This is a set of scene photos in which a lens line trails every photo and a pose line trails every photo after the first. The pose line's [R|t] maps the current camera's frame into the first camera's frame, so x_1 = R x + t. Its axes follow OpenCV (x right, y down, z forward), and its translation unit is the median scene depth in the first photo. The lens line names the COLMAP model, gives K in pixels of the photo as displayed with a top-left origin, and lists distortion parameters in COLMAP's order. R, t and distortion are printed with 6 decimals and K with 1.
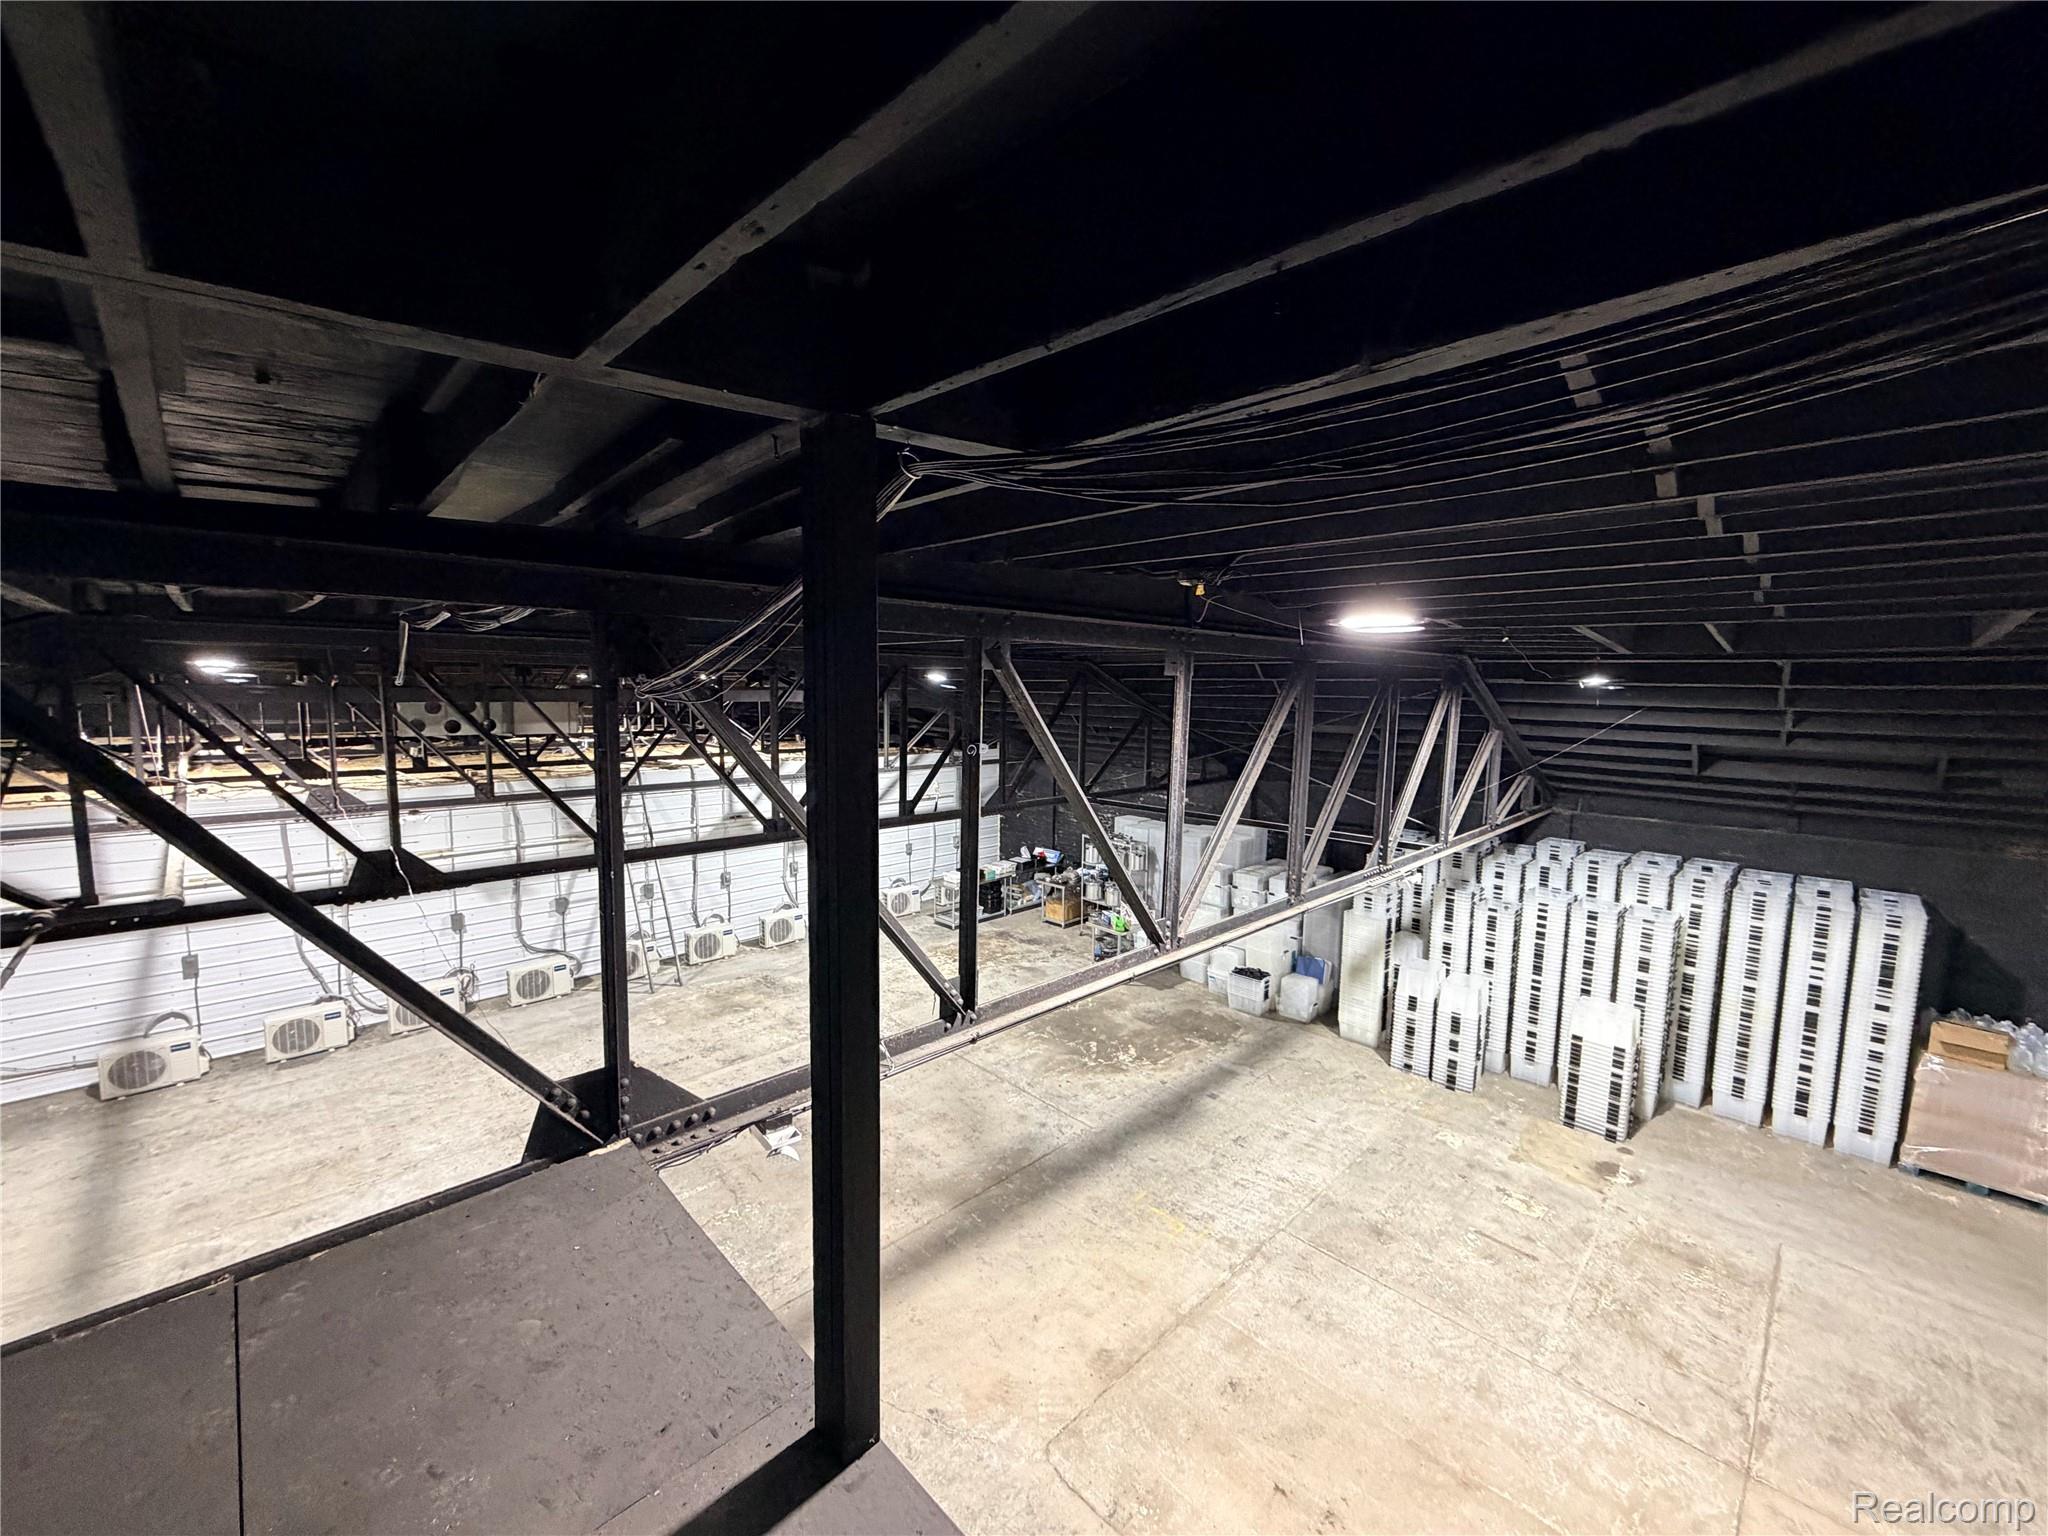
lens RADIAL K [[817.5, 0, 1019.3], [0, 817.5, 768.5], [0, 0, 1]] dist [-0.001881, 0.000173]
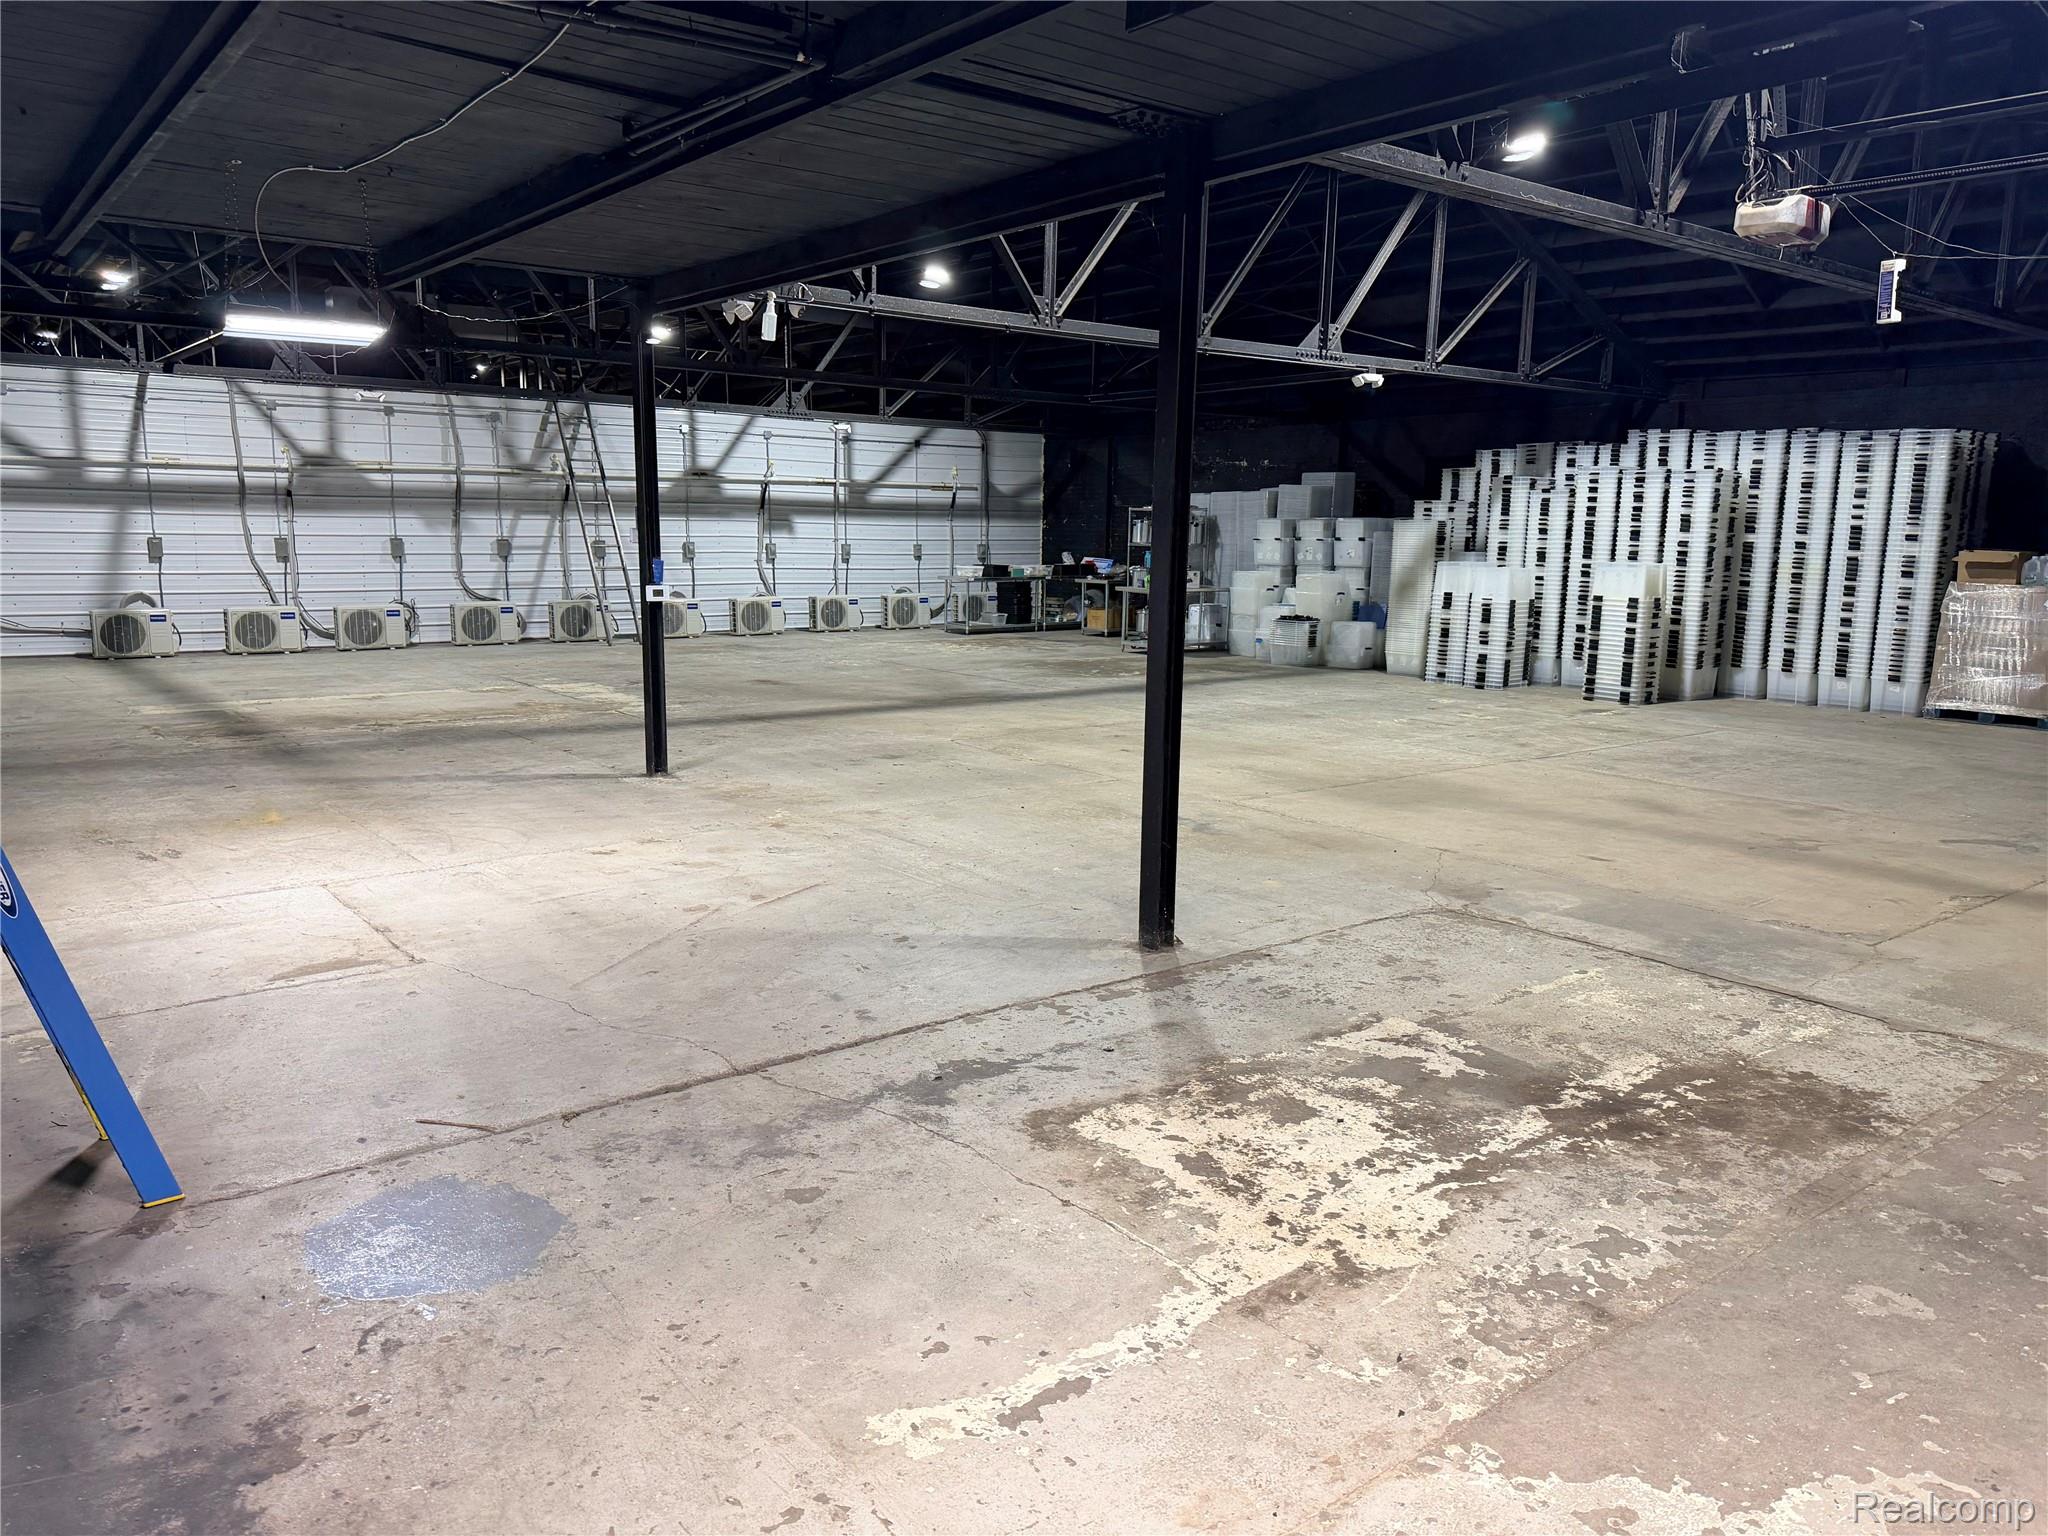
lens RADIAL K [[1441.3, 0, 1022.6], [0, 1441.3, 776.3], [0, 0, 1]] dist [0.088722, -0.137373]
pose [[0.994283, 0.020052, -0.104877, 0.195974], [-0.012992, 0.997630, 0.067576, 0.383200], [0.105984, -0.065827, 0.992187, -0.629088]]
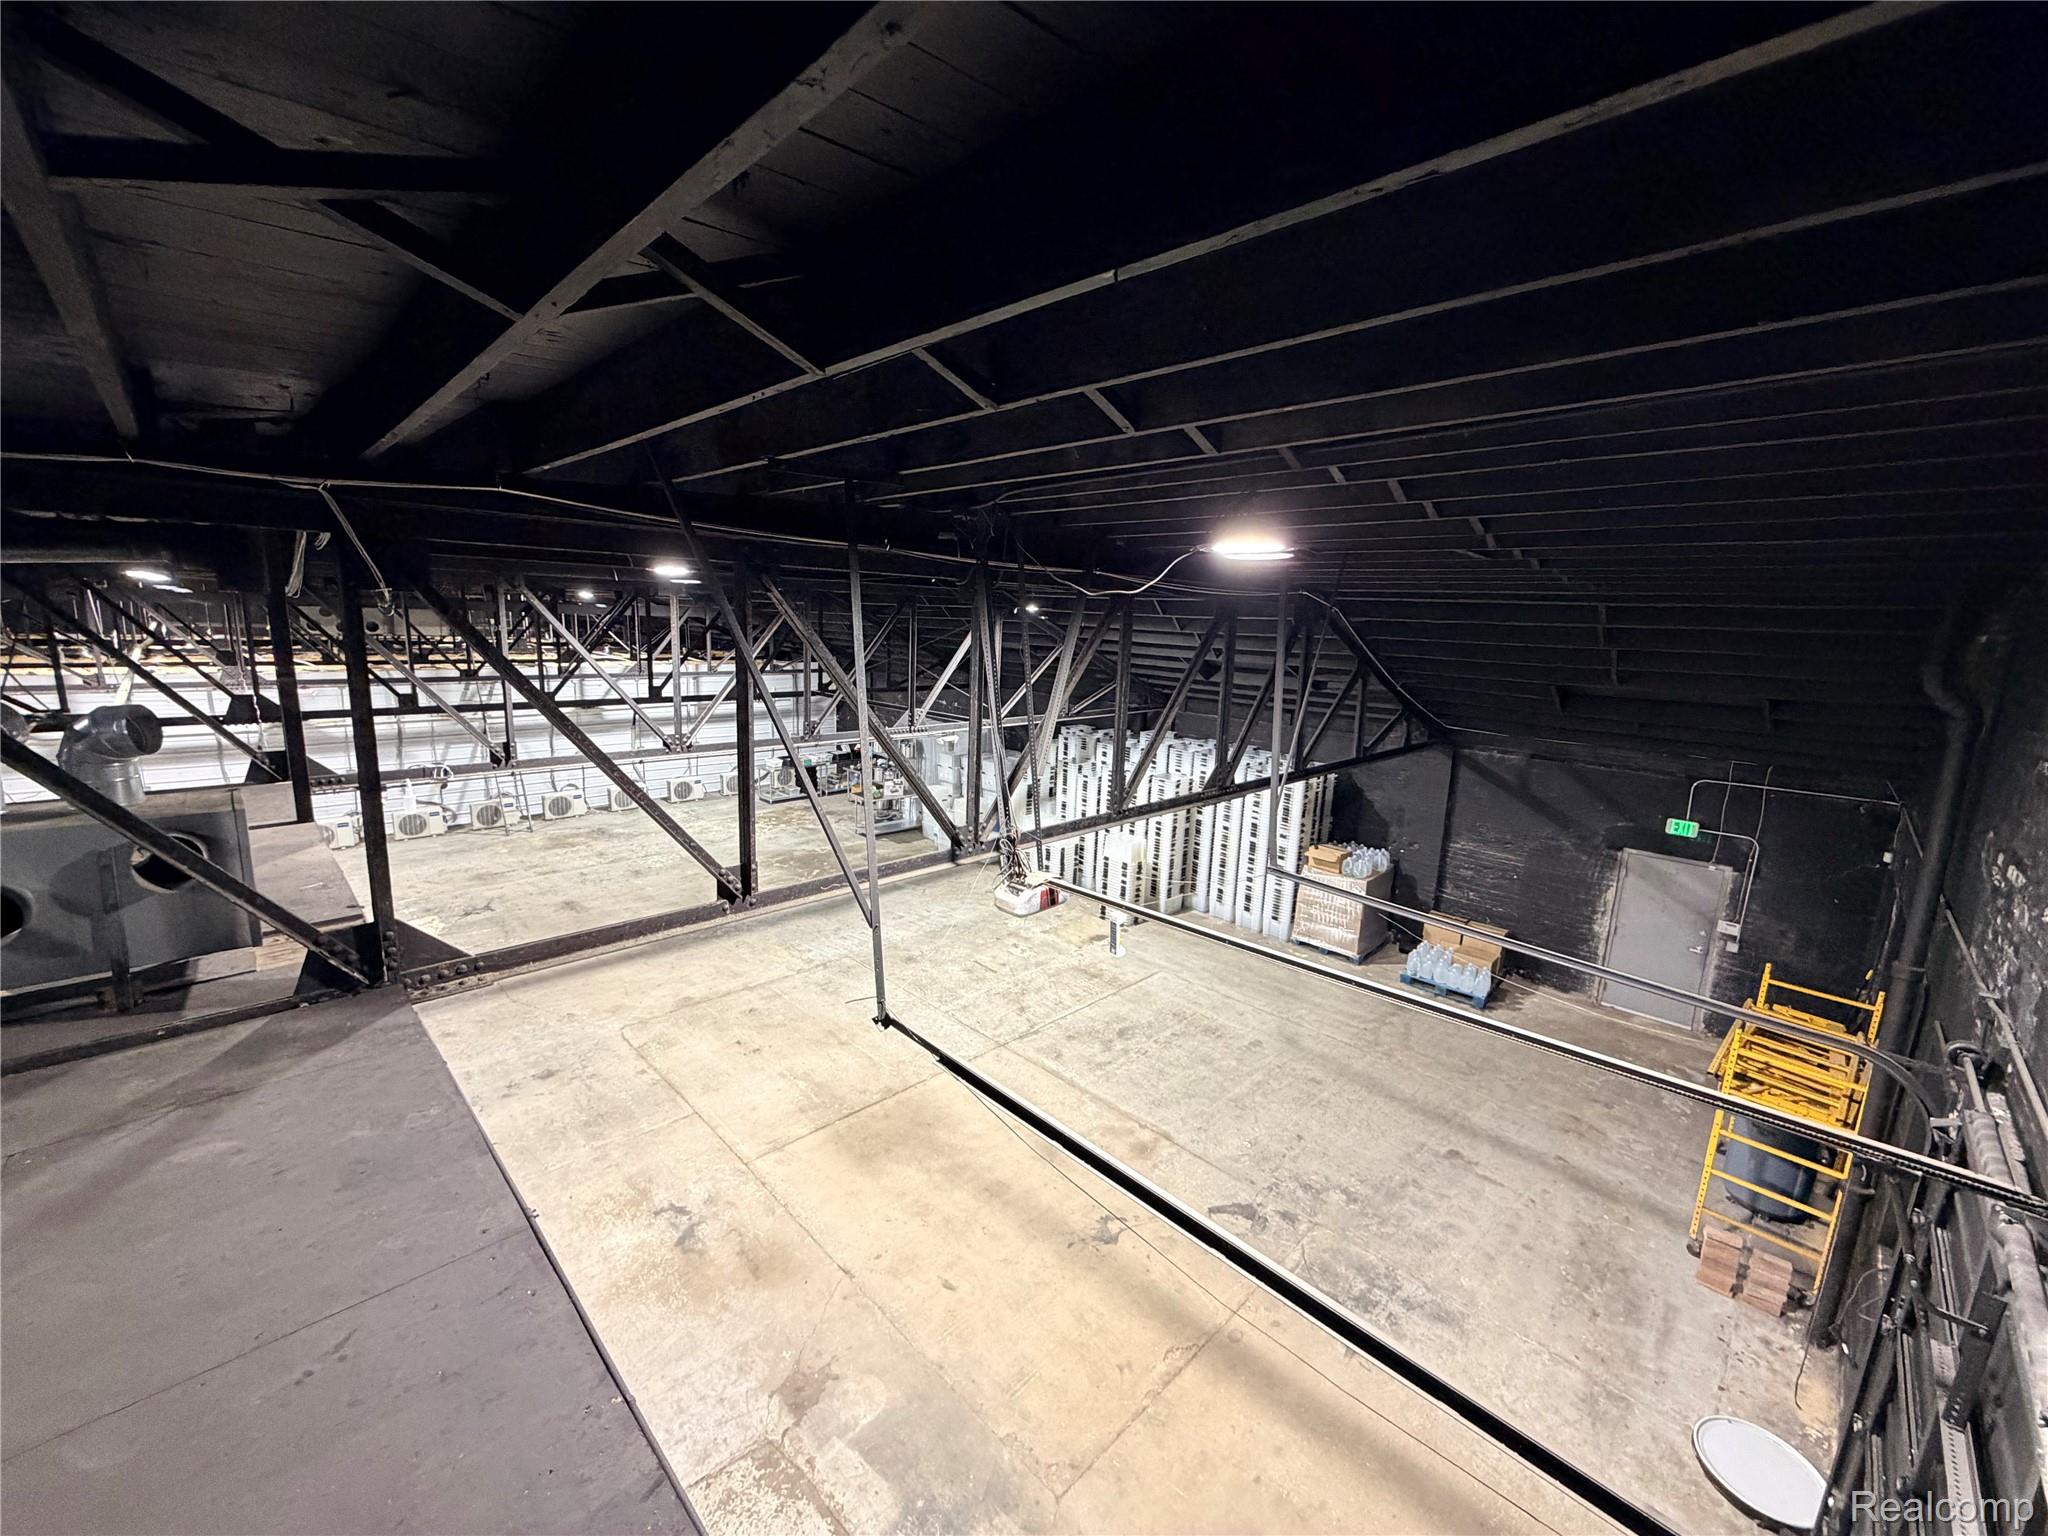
lens RADIAL K [[817.5, 0, 1019.3], [0, 817.5, 768.5], [0, 0, 1]] dist [-0.001881, 0.000173]
pose [[0.999667, 0.023254, 0.011210, 0.455912], [-0.024117, 0.996151, 0.084276, 0.045394], [-0.009207, -0.084519, 0.996379, -0.396414]]
